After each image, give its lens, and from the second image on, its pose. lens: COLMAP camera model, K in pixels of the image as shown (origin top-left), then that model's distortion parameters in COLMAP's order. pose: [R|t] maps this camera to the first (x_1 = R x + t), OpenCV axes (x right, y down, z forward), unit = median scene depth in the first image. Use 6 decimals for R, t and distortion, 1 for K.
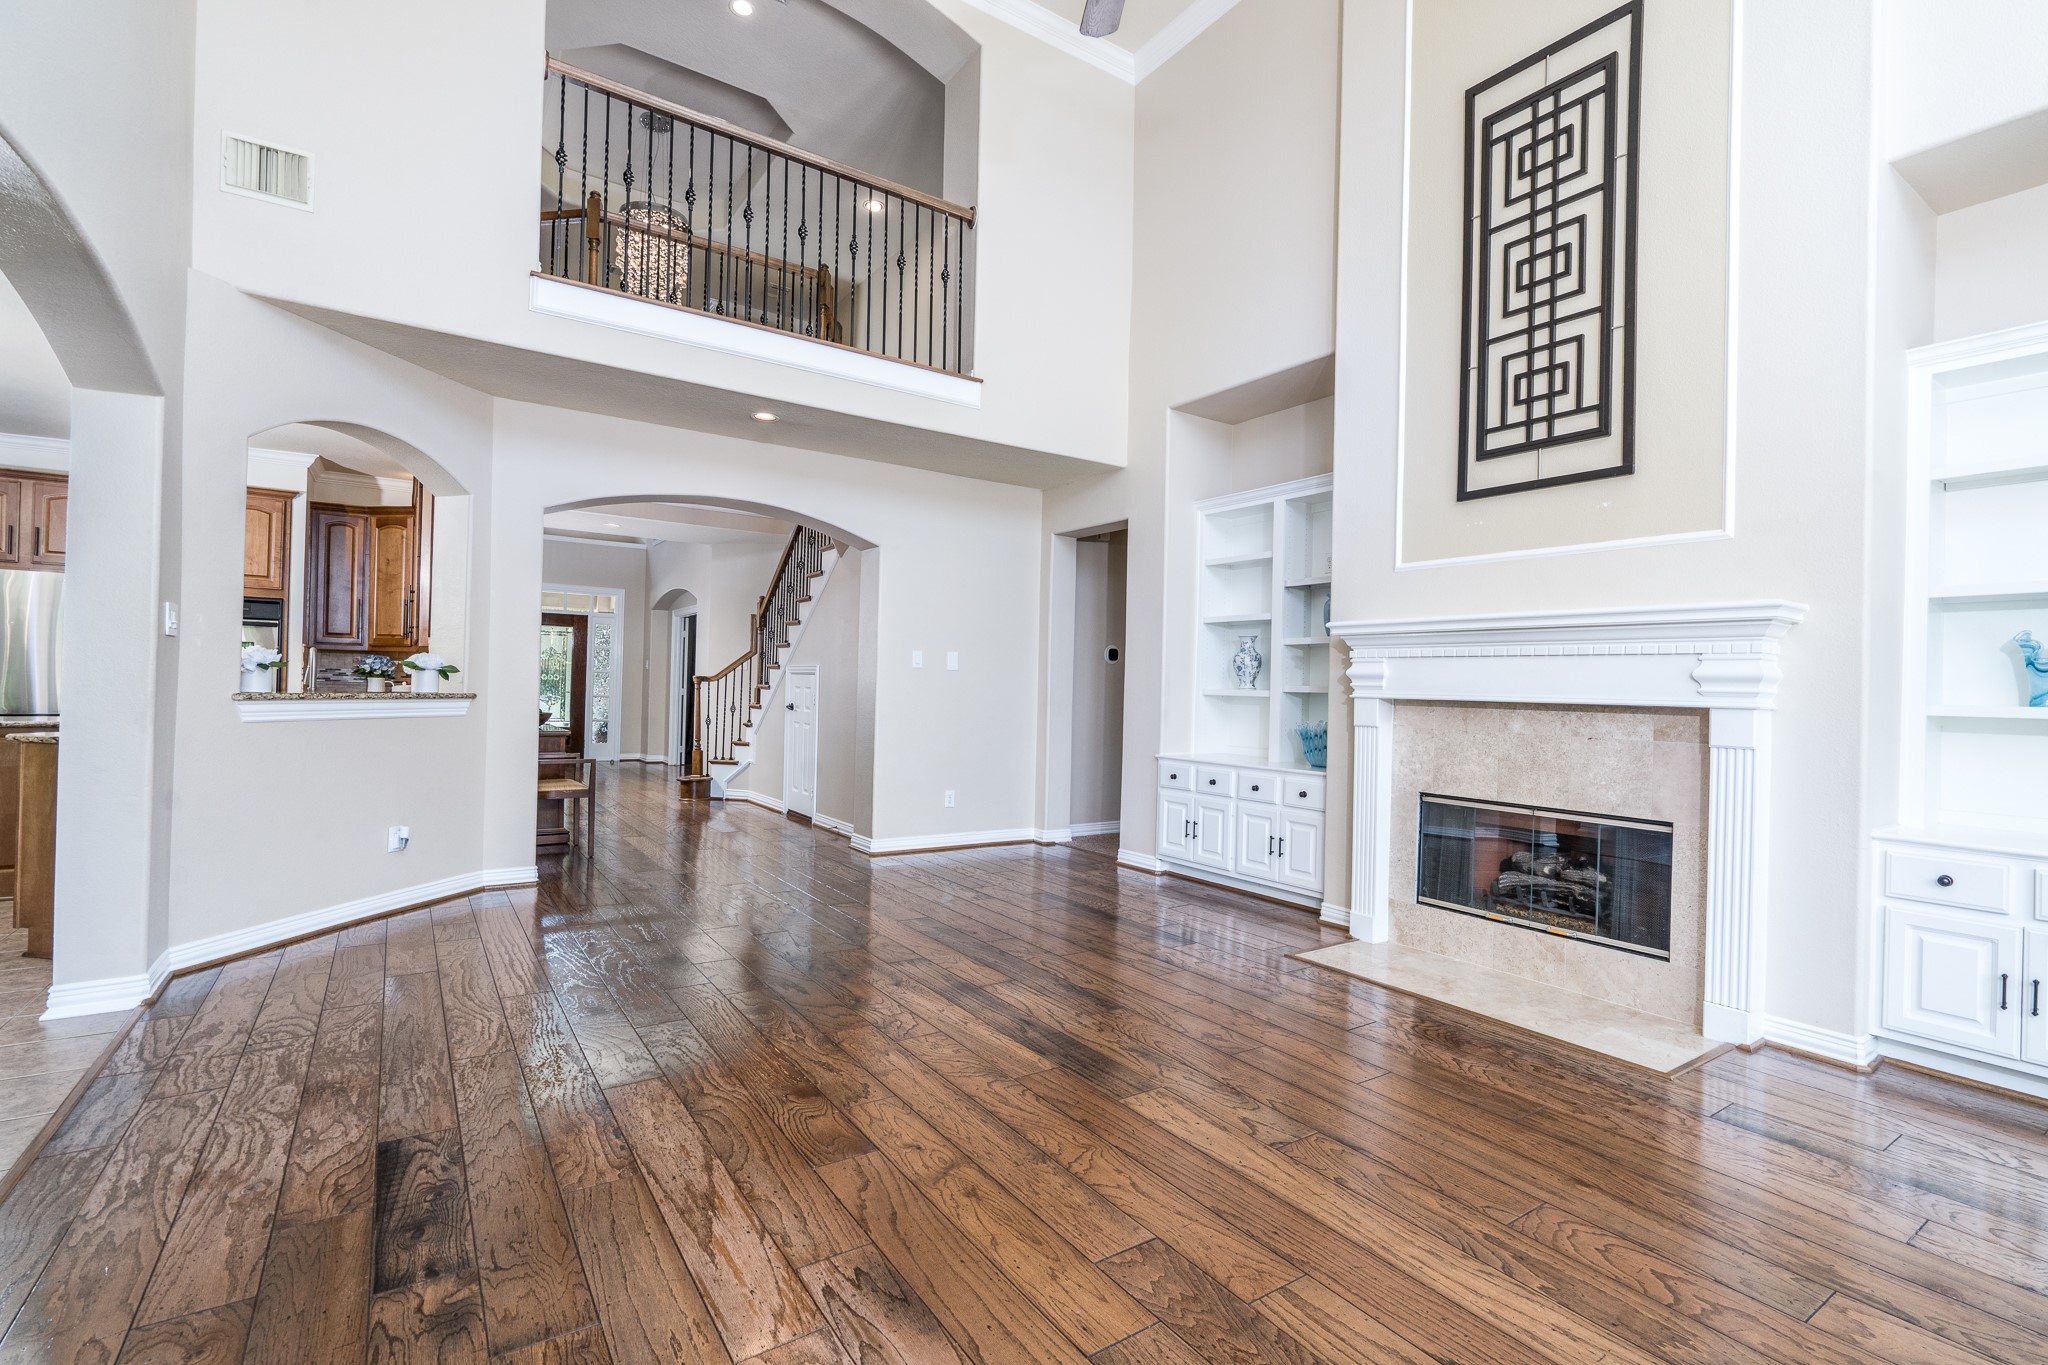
lens RADIAL K [[955.4, 0, 1025.6], [0, 955.4, 679.5], [0, 0, 1]] dist [0.004429, -0.000106]
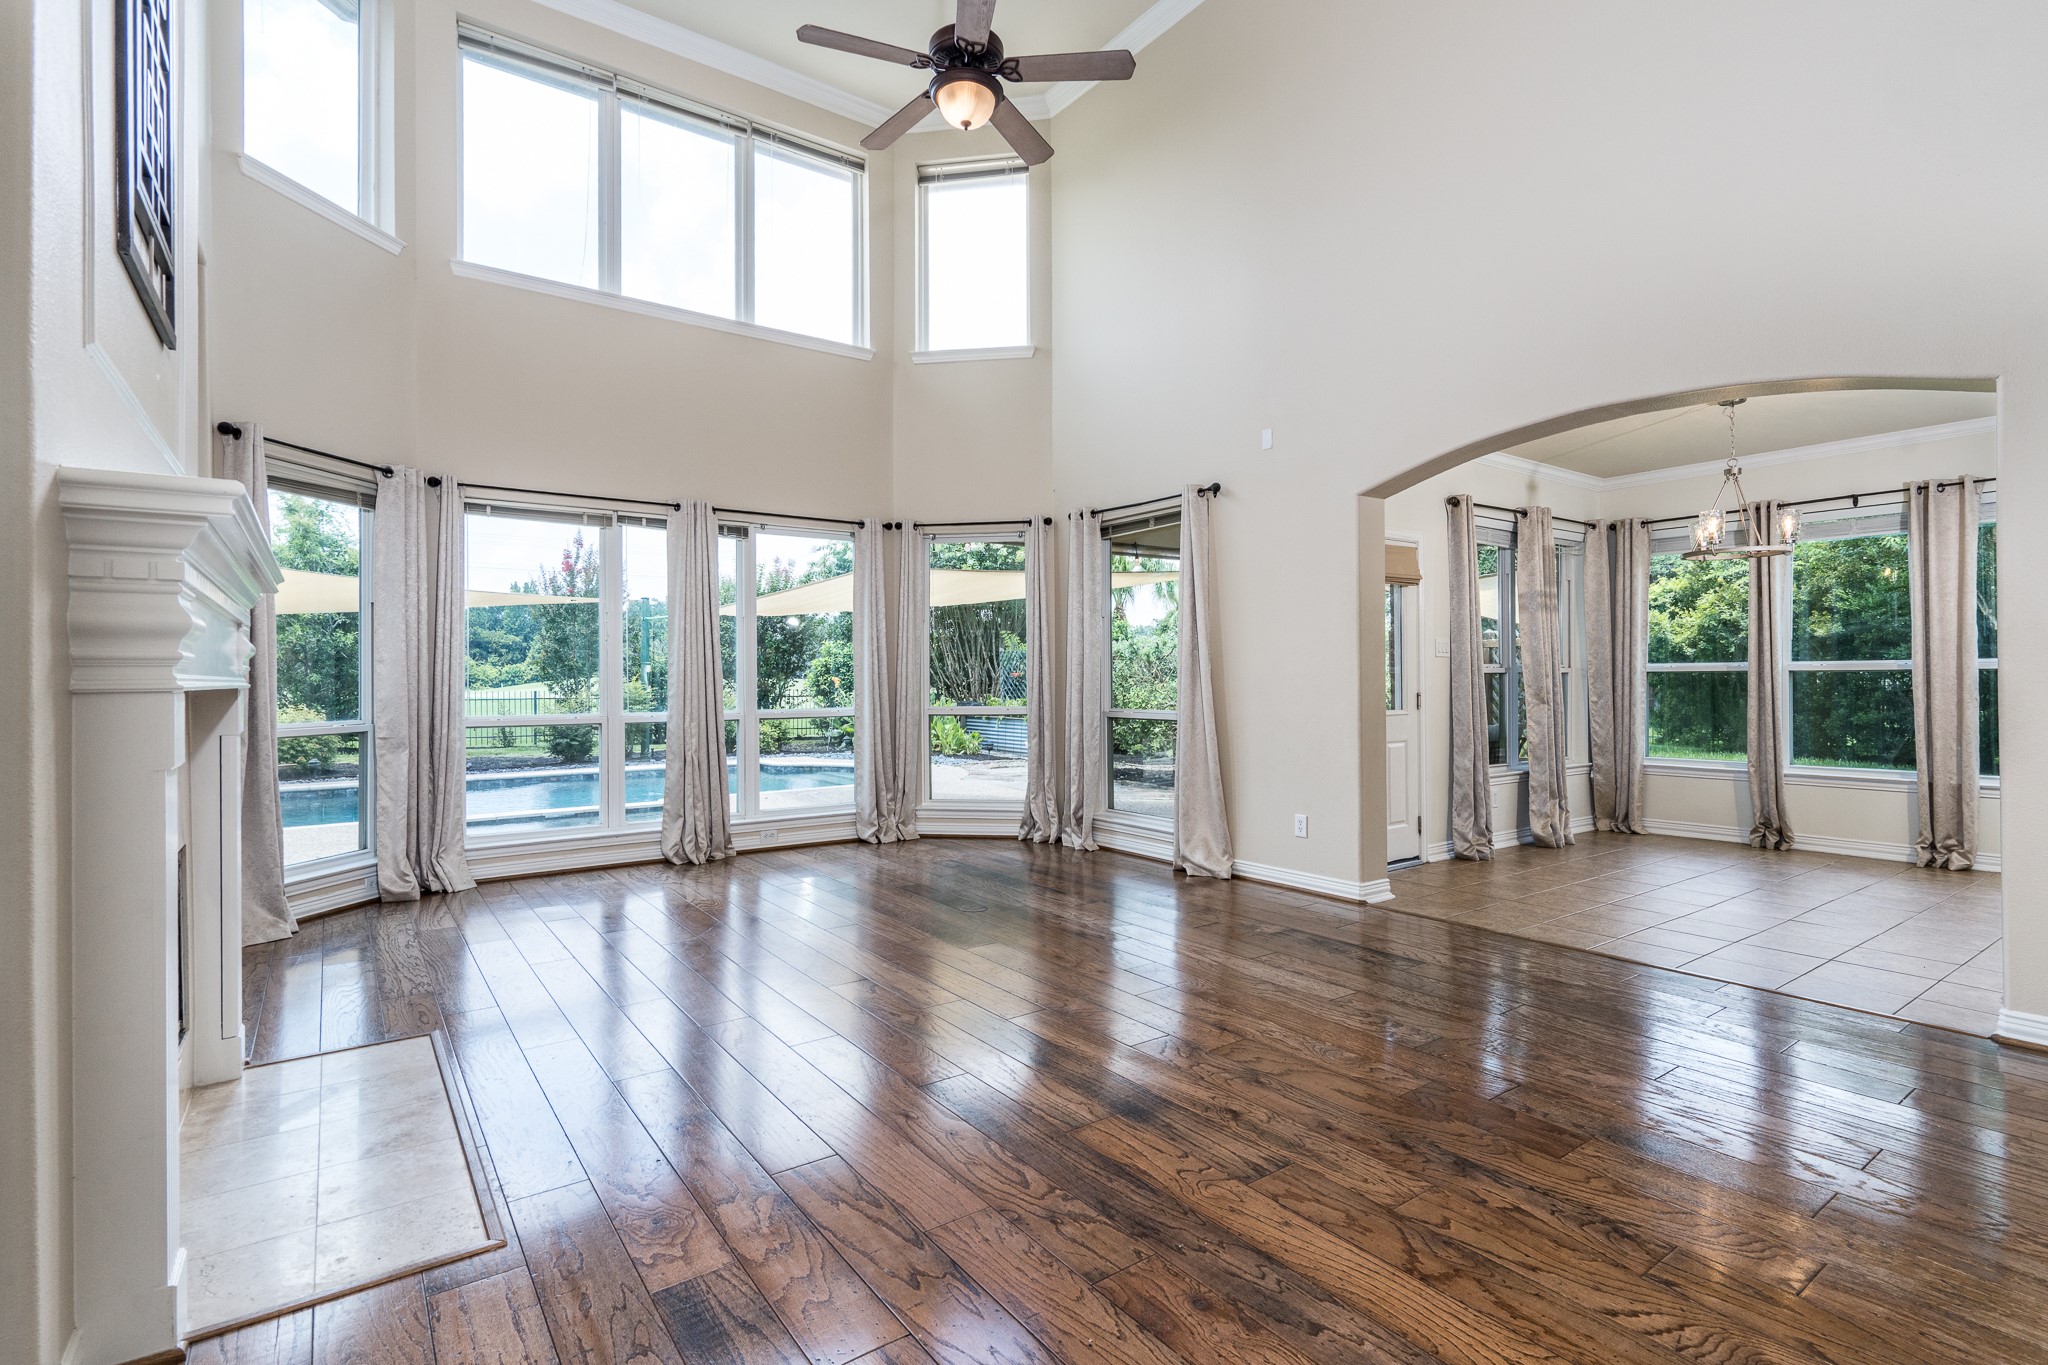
lens RADIAL K [[955.4, 0, 1022.1], [0, 955.4, 672.6], [0, 0, 1]] dist [0.004429, -0.000106]
pose [[-0.999479, -0.018844, -0.026193, 0.033095], [-0.018725, 0.999813, -0.004788, 0.004327], [0.026279, -0.004295, -0.999645, 1.283679]]
